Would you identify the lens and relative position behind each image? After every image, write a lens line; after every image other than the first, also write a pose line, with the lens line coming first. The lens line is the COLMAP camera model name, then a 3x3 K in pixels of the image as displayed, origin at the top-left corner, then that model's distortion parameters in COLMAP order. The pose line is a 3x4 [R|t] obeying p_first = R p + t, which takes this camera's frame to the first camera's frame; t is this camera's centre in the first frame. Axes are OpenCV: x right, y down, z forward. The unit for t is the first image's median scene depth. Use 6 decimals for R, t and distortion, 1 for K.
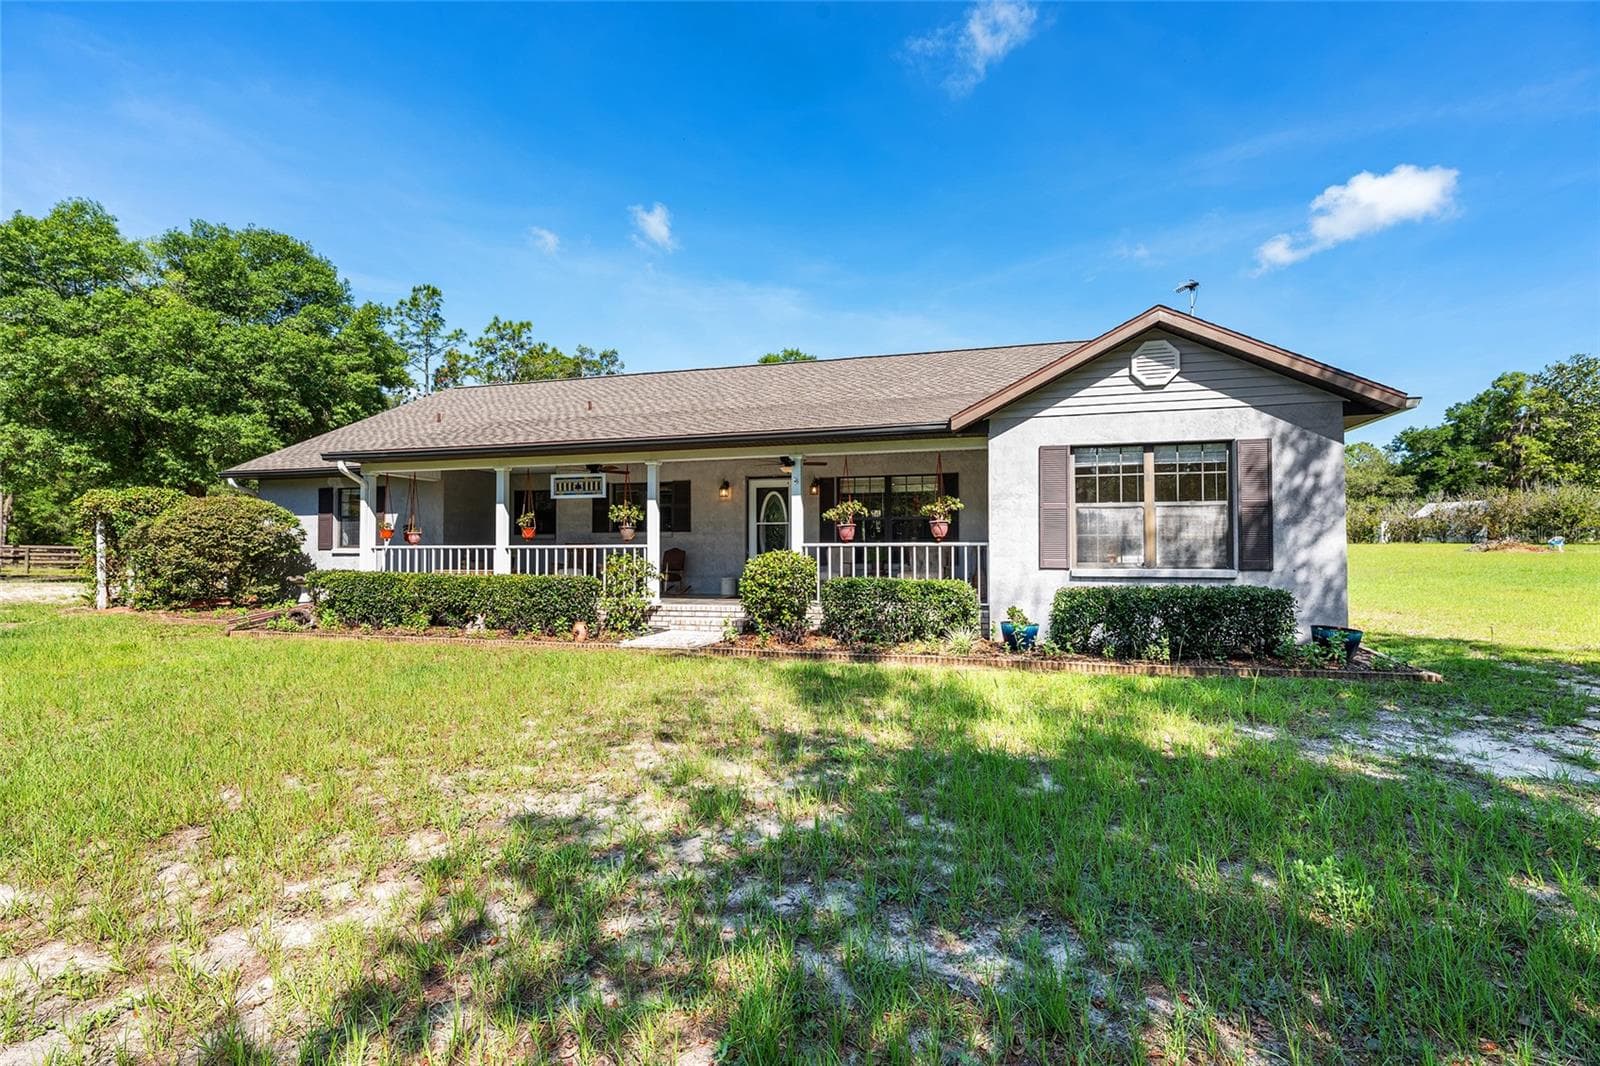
lens RADIAL K [[706.6, 0, 805.8], [0, 706.6, 533.7], [0, 0, 1]] dist [-0.000735, -0.000126]
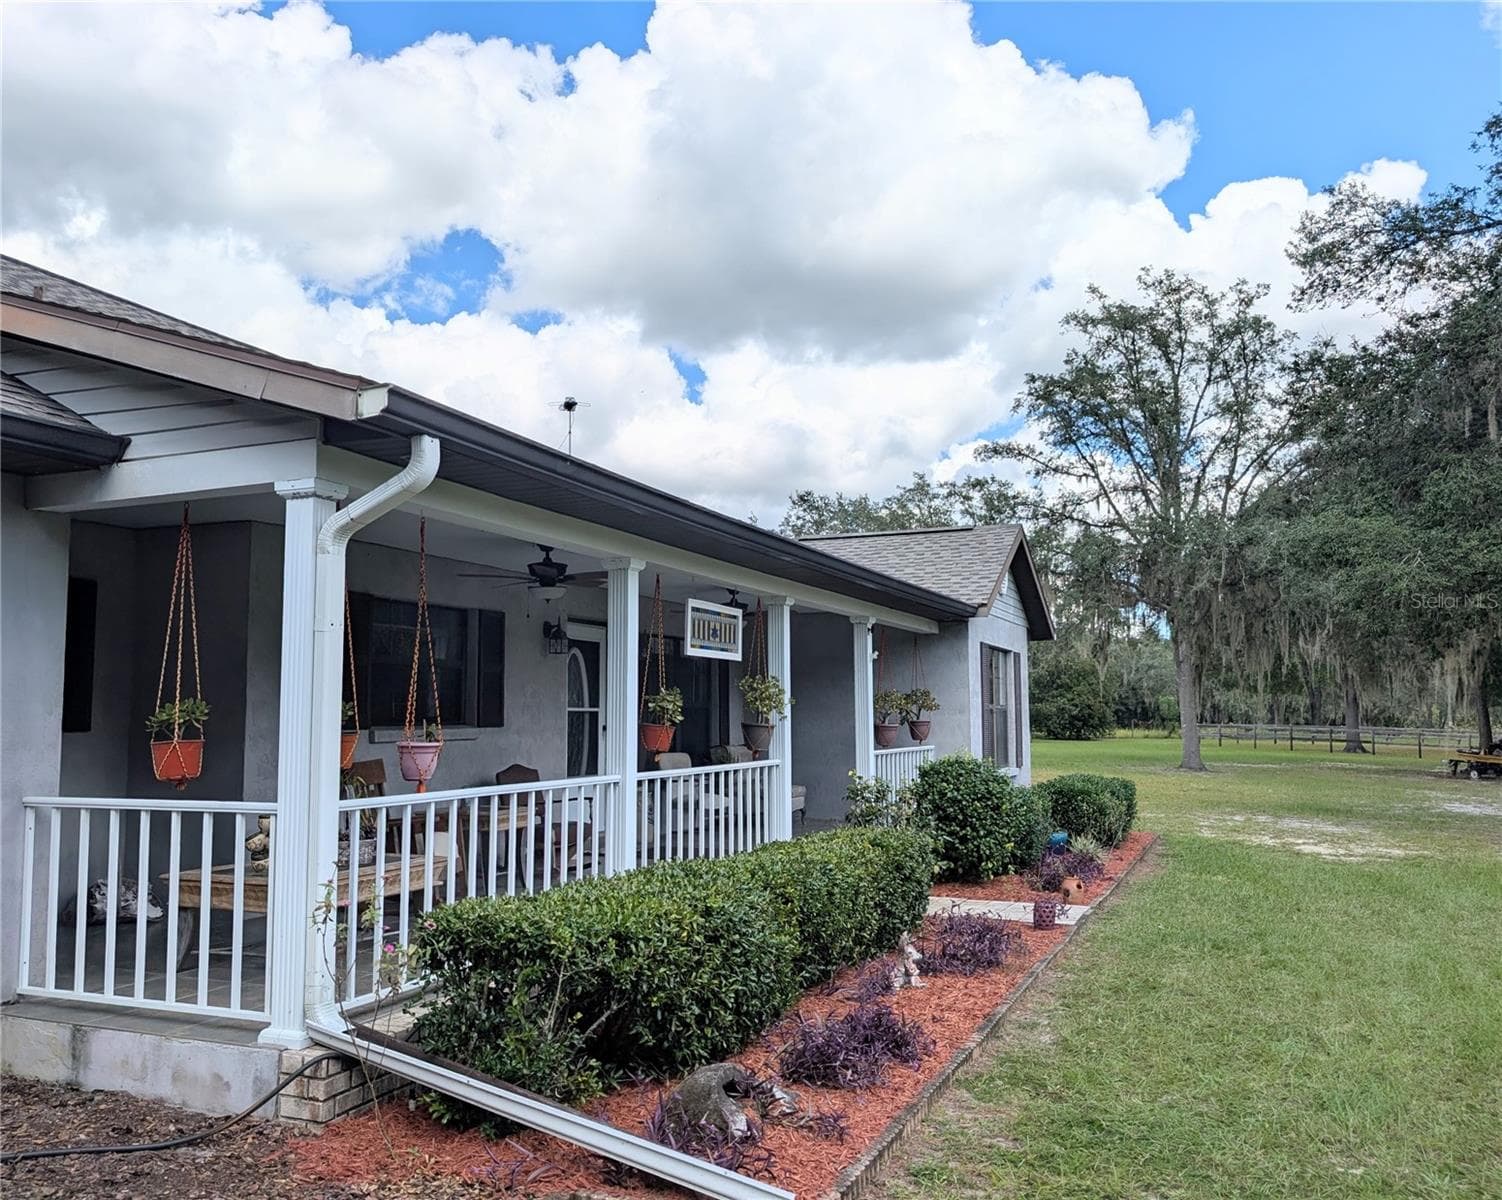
lens RADIAL K [[1246.5, 0, 751.0], [0, 1246.5, 600.0], [0, 0, 1]] dist [-0.002372, -0.002243]
pose [[0.109926, 0.091482, 0.989721, -1.014065], [-0.019477, 0.995762, -0.089878, -0.015650], [-0.993749, -0.009397, 0.111242, 0.823593]]
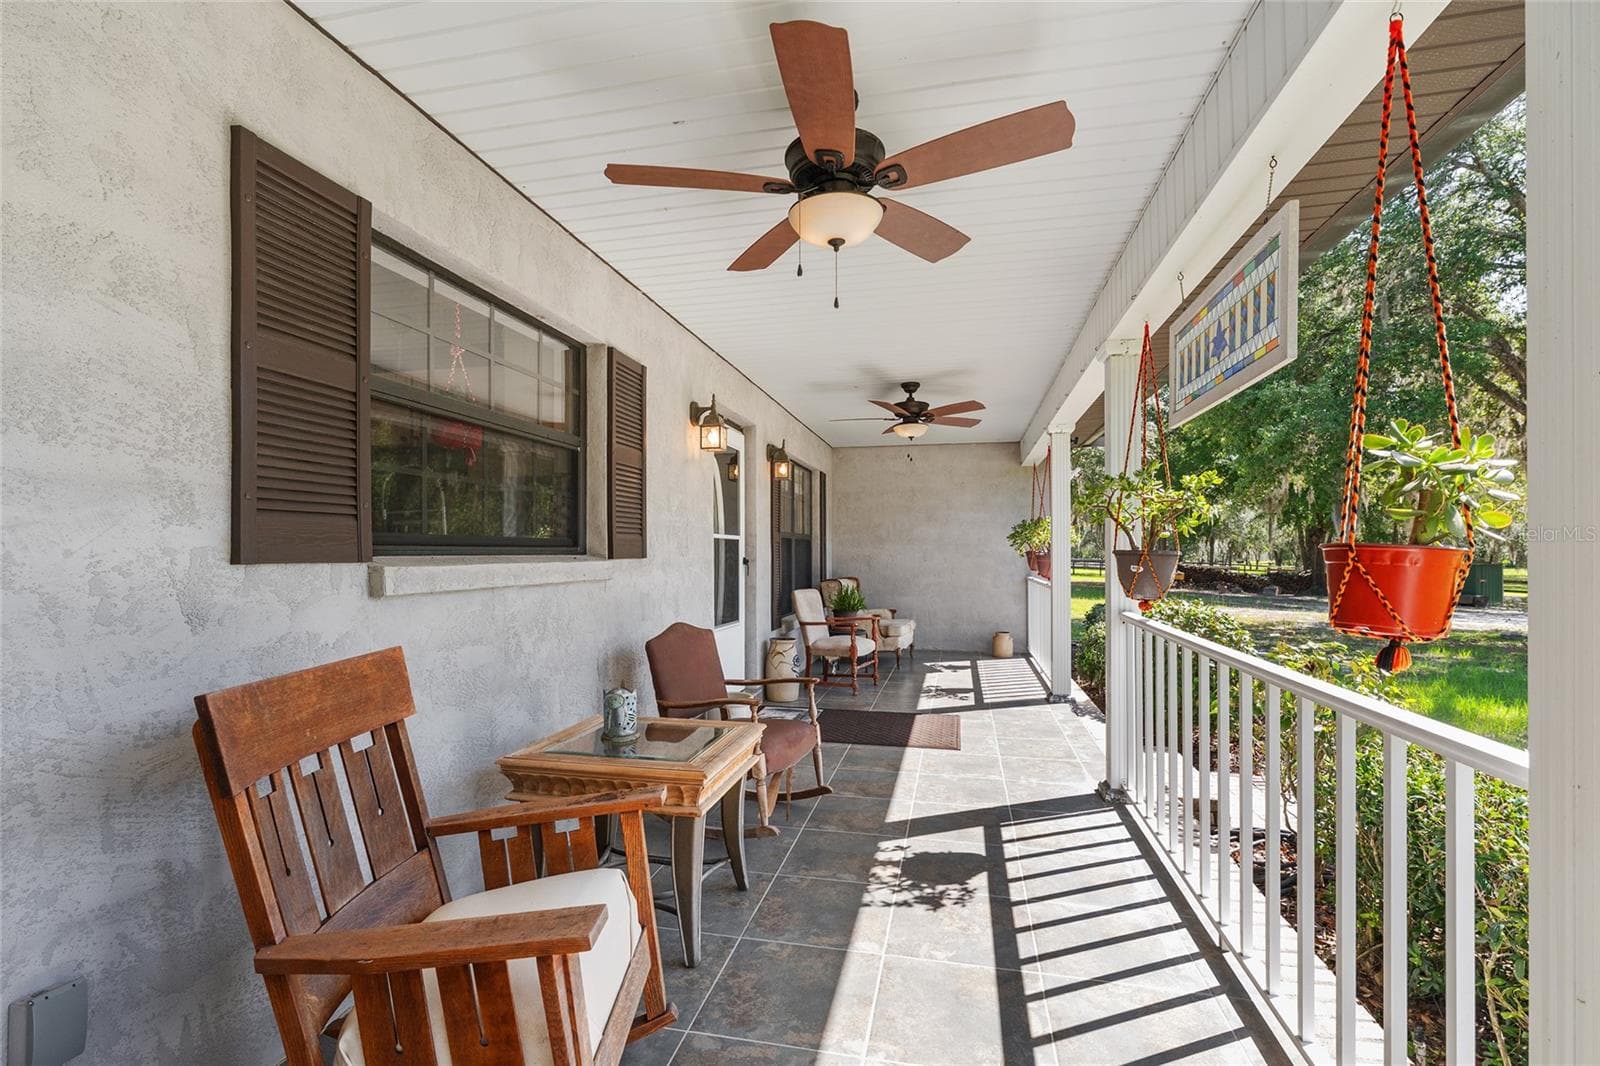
lens RADIAL K [[715.0, 0, 799.8], [0, 715.0, 546.2], [0, 0, 1]] dist [-0.000161, 0.000034]
pose [[-0.045105, 0.013116, 0.998896, -0.473550], [-0.015892, 0.999778, -0.013845, -0.004808], [-0.998856, -0.016499, -0.044887, 1.037095]]
